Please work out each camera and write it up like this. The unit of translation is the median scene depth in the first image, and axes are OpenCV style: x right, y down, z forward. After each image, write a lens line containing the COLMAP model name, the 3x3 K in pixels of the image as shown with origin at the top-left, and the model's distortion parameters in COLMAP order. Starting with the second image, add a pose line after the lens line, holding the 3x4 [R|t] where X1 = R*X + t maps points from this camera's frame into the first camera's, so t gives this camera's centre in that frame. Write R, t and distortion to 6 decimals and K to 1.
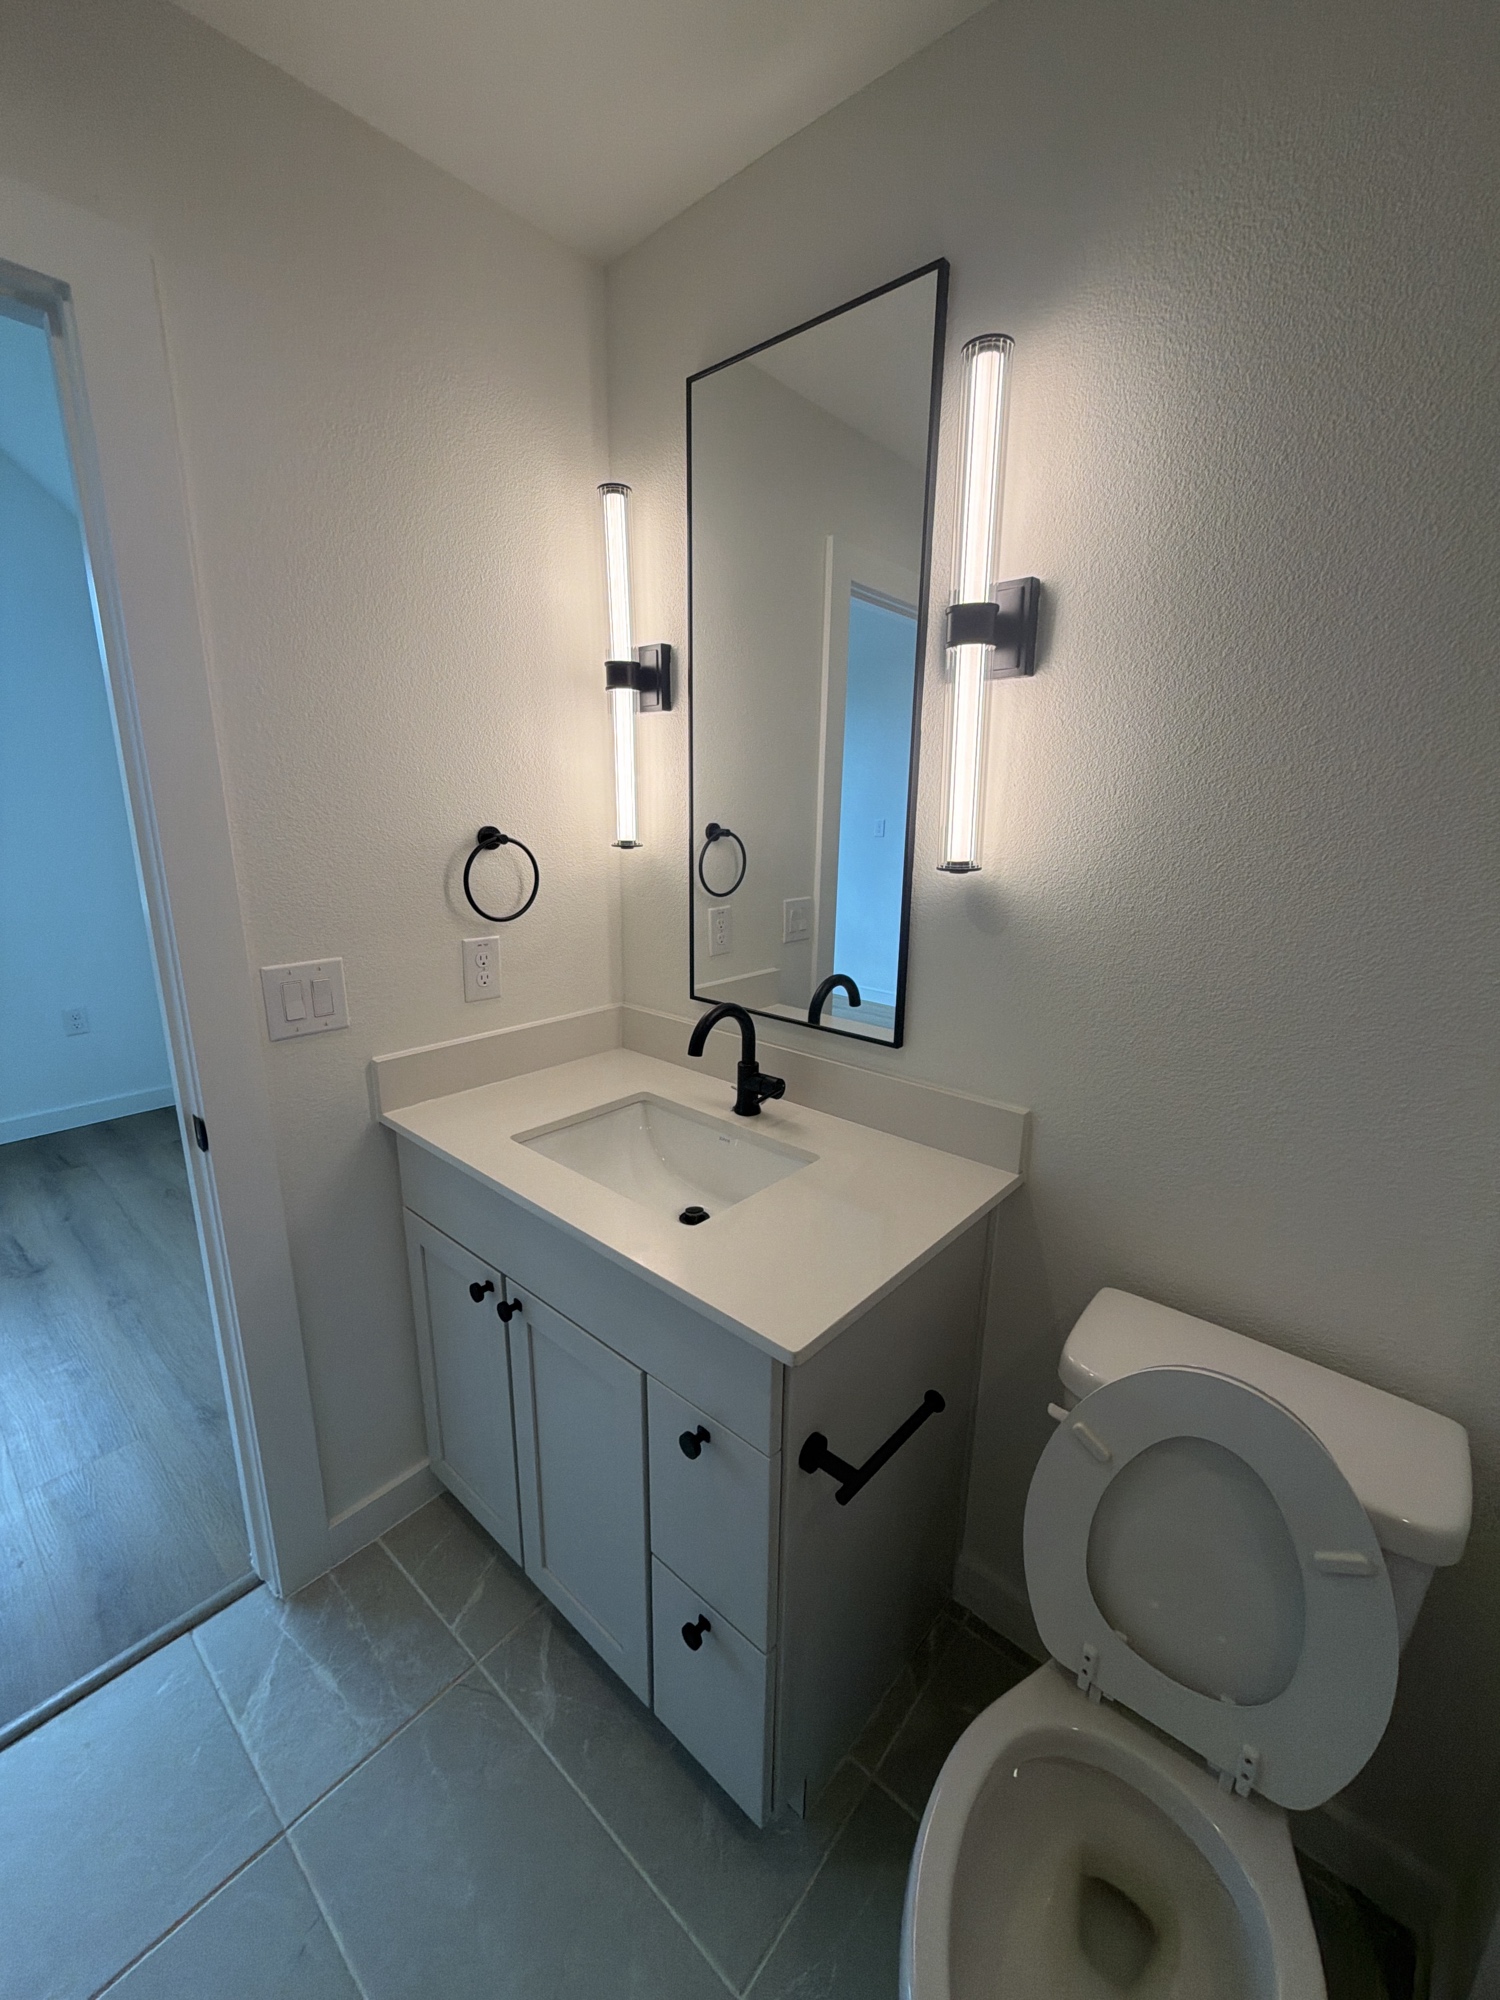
lens RADIAL K [[788.2, 0, 750.0], [0, 788.2, 1000.0], [0, 0, 1]] dist [0.000408, -0.000036]
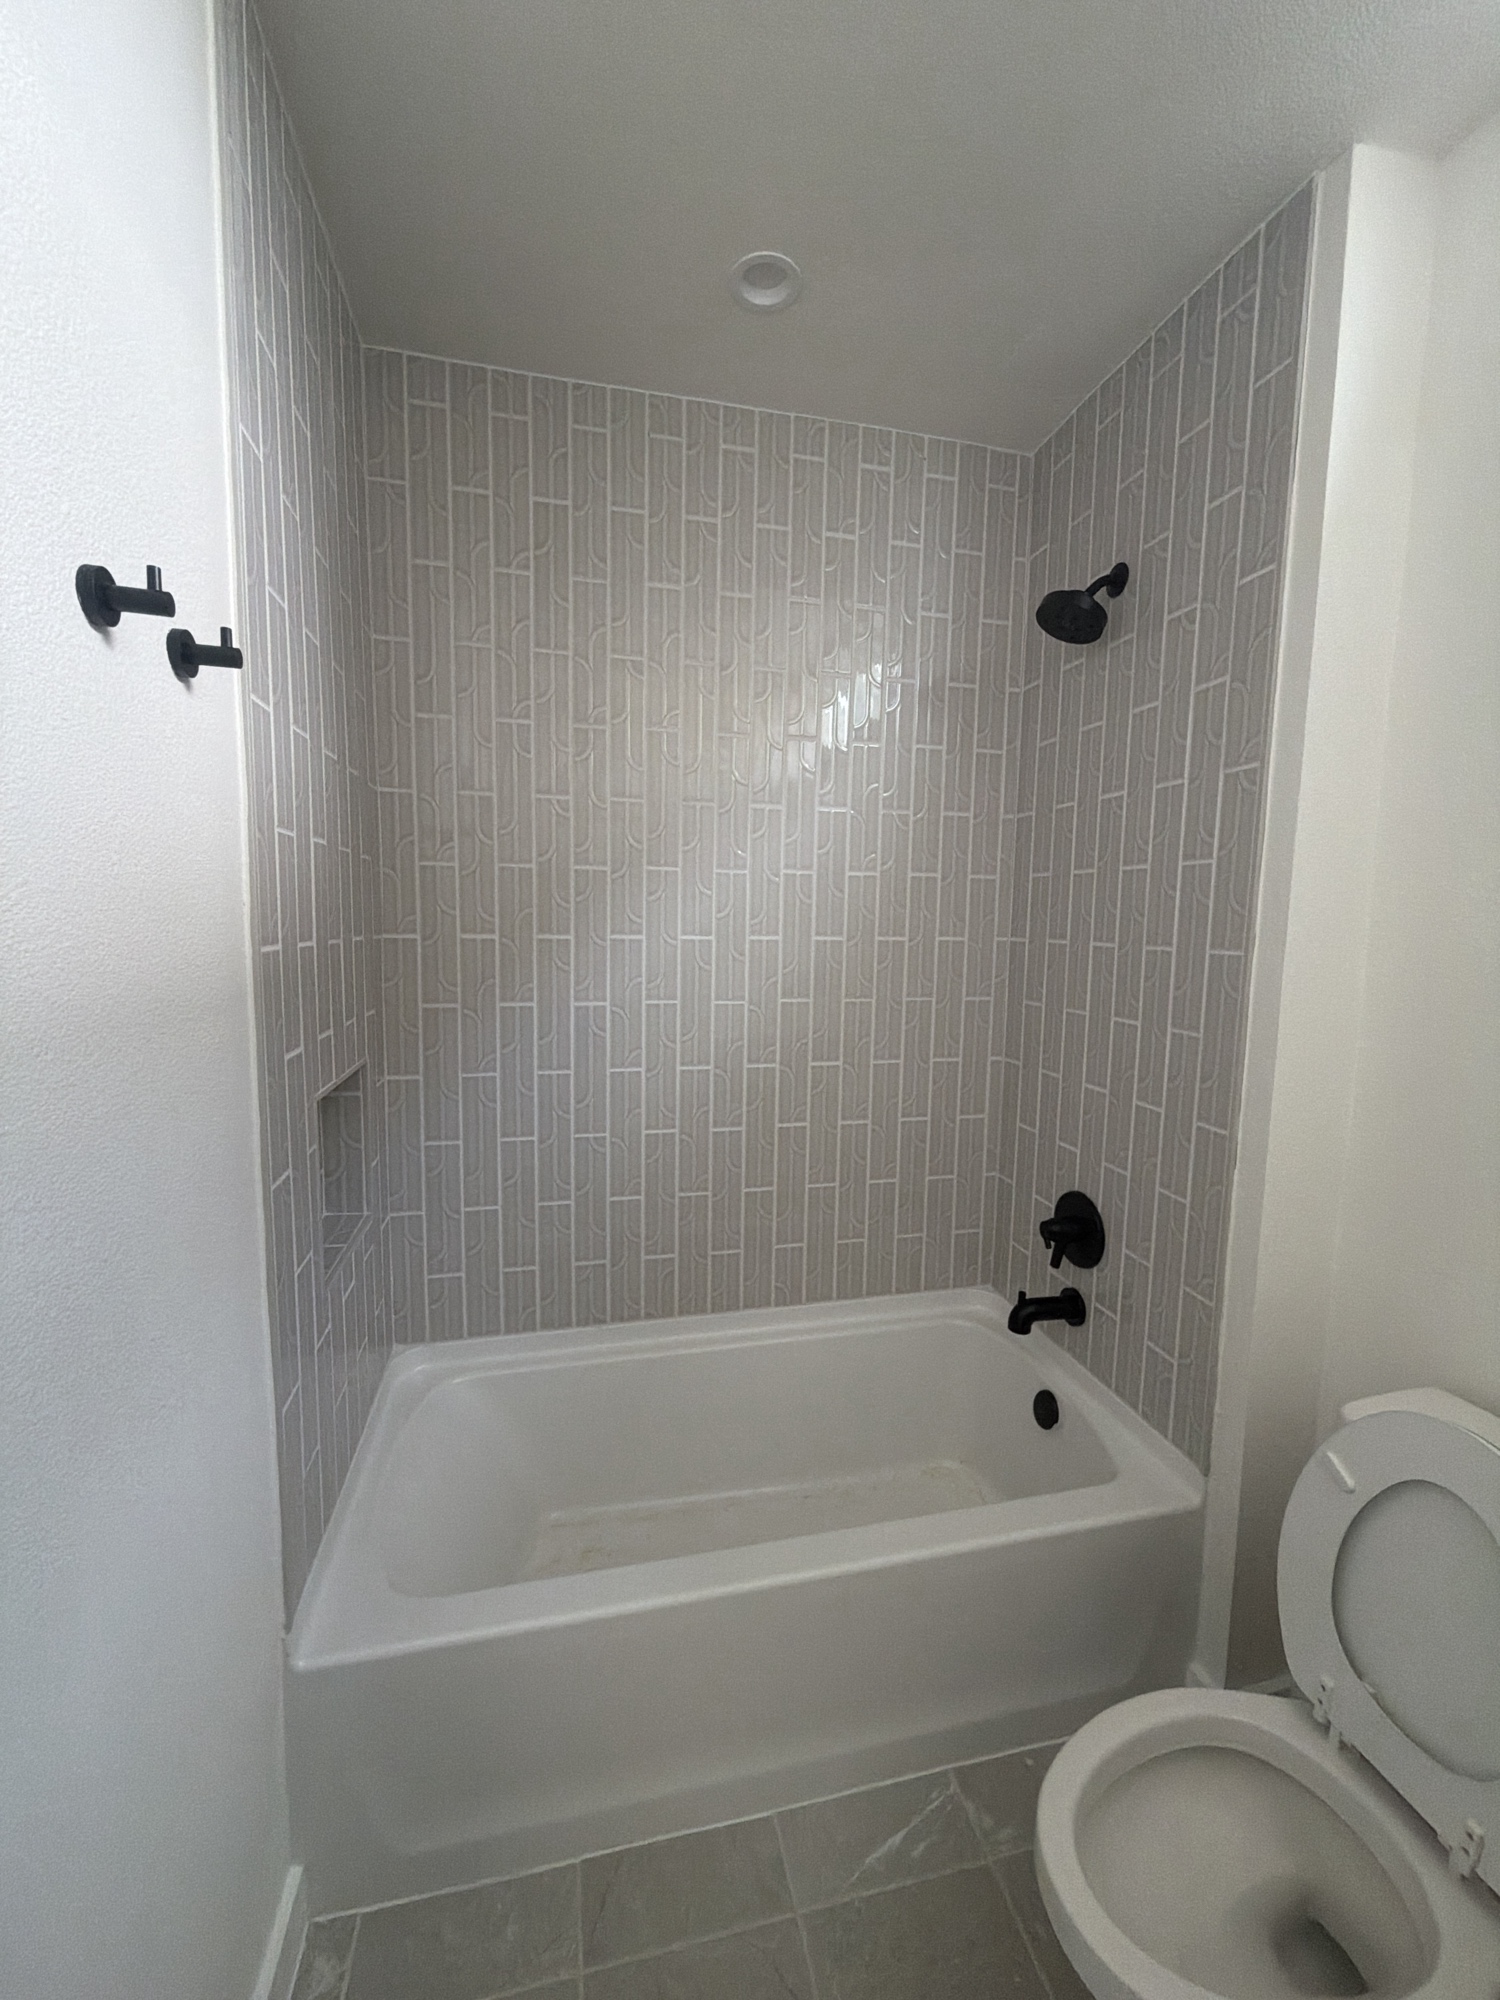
lens RADIAL K [[817.9, 0, 750.0], [0, 817.9, 1000.0], [0, 0, 1]] dist [-0.001937, -0.000060]
pose [[0.810894, 0.051122, -0.582956, 0.416720], [-0.137734, 0.984864, -0.105221, 0.138097], [0.568754, 0.165616, 0.805662, -0.523092]]
